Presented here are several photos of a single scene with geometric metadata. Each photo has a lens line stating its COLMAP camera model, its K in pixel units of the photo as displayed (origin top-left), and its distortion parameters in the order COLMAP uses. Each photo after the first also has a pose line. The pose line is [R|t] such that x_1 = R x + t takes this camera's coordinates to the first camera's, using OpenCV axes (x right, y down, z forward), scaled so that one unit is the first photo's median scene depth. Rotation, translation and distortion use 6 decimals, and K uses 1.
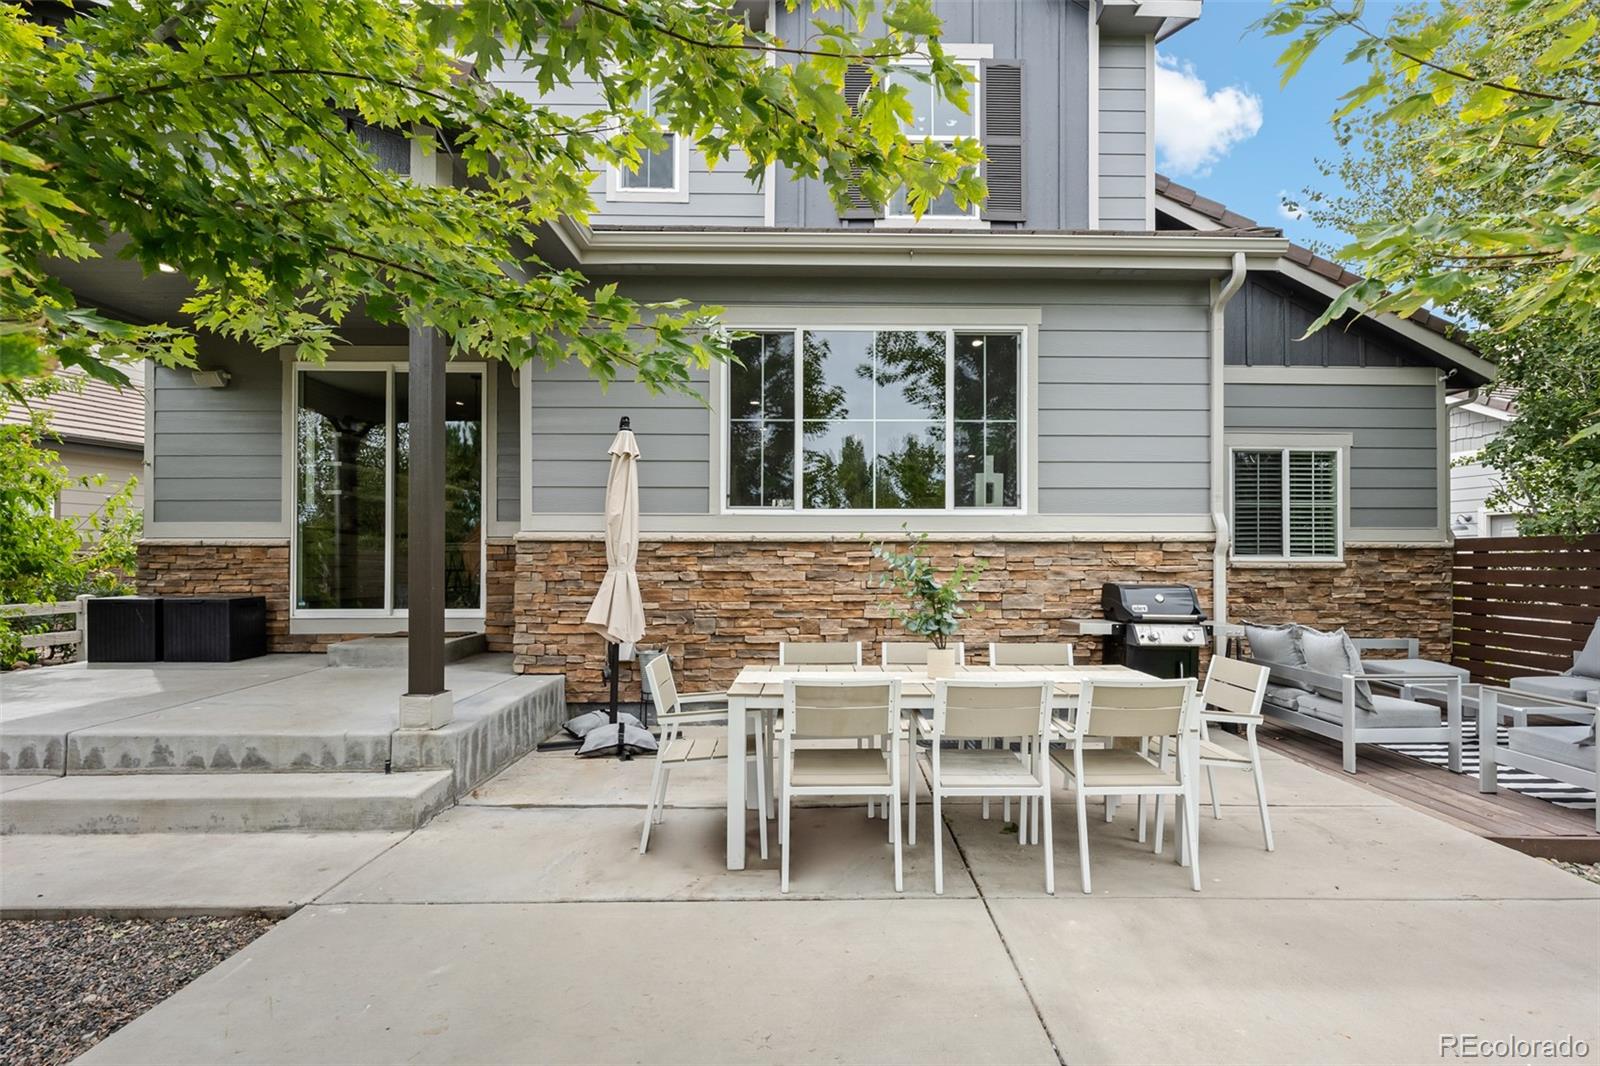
lens RADIAL K [[779.0, 0, 812.3], [0, 779.0, 542.3], [0, 0, 1]] dist [0.014884, 0.000137]
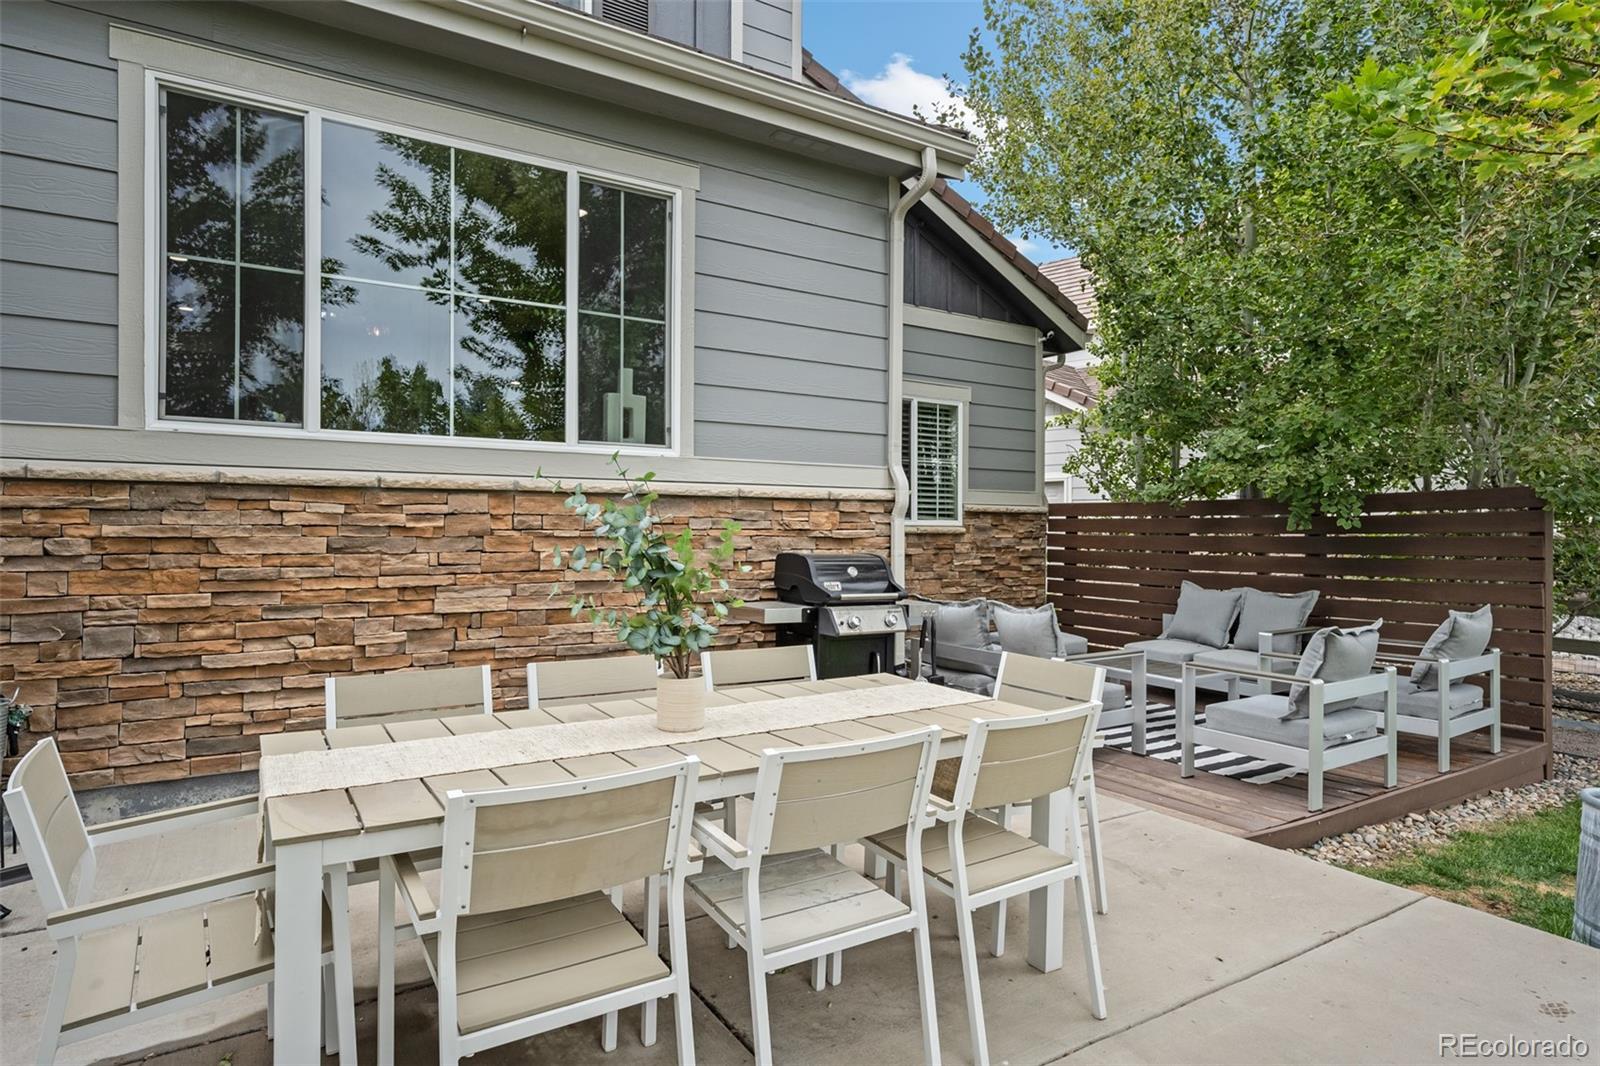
lens RADIAL K [[913.4, 0, 802.2], [0, 913.4, 528.1], [0, 0, 1]] dist [0.004085, 0.001694]
pose [[0.850464, 0.004961, 0.526011, -0.065672], [-0.020376, 0.999516, 0.023517, 0.007264], [-0.525639, -0.030718, 0.850153, 0.237170]]
